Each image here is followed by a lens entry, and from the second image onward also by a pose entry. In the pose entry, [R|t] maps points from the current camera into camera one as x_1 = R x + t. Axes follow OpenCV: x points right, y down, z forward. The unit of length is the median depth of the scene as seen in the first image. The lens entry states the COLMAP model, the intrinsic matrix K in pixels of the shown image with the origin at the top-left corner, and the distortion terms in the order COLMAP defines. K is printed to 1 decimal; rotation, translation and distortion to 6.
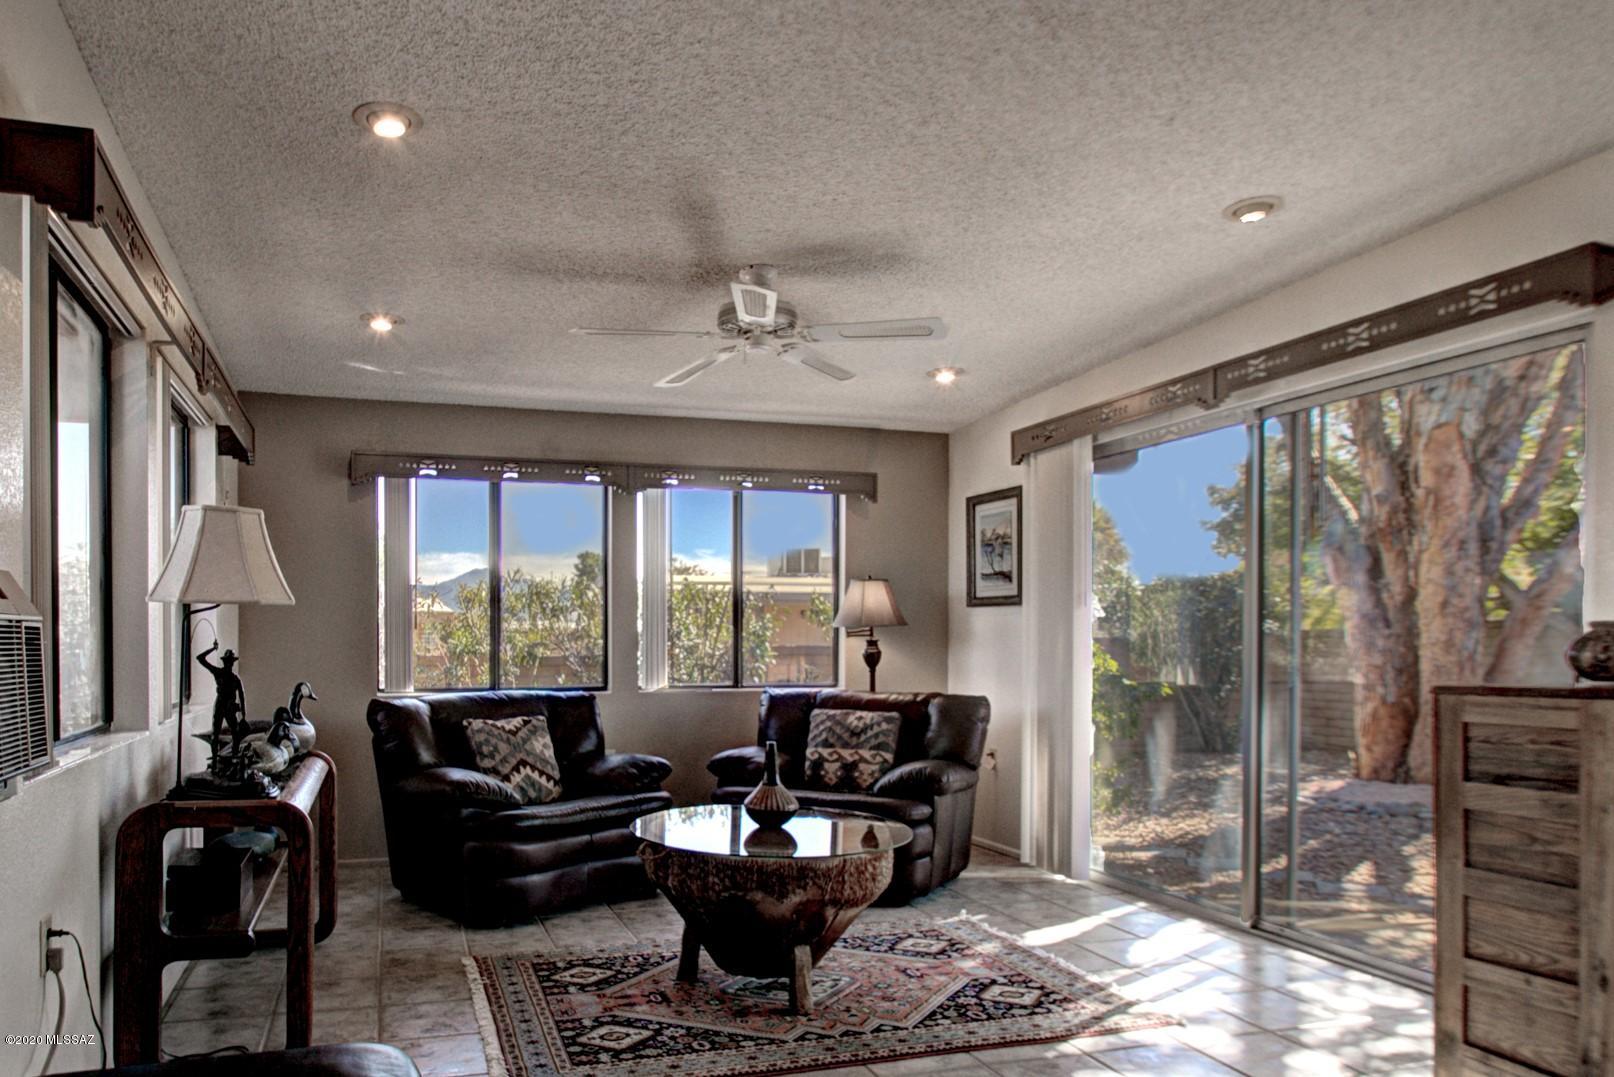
lens RADIAL K [[1040.2, 0, 805.4], [0, 1040.2, 588.5], [0, 0, 1]] dist [-0.000012, 0.000952]
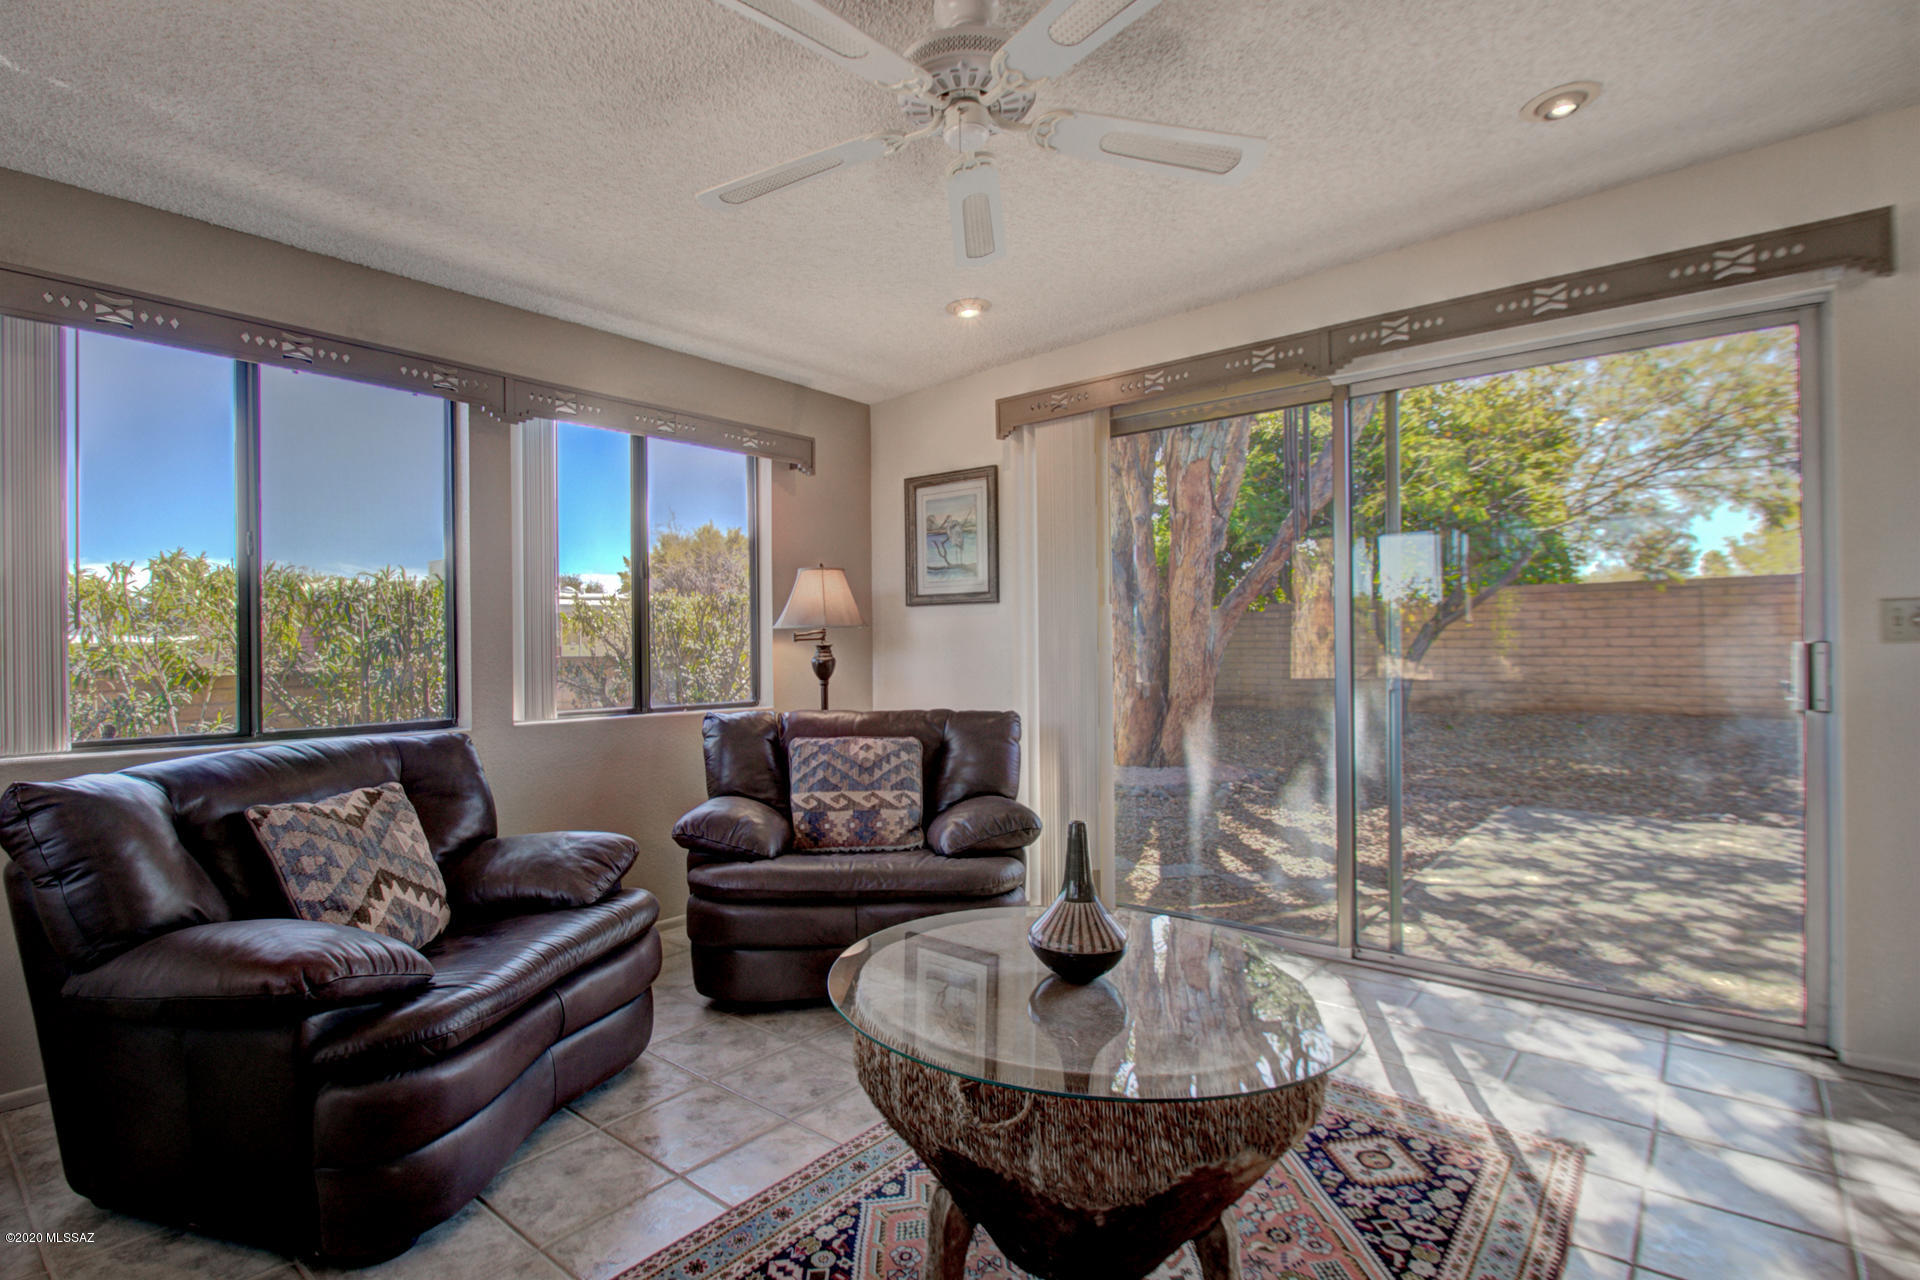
lens RADIAL K [[911.2, 0, 959.4], [0, 911.2, 616.4], [0, 0, 1]] dist [0.000839, -0.000657]
pose [[0.874706, 0.008215, 0.484584, -0.210466], [-0.014707, 0.999846, 0.009596, 0.022718], [-0.484431, -0.015521, 0.874692, 0.396433]]
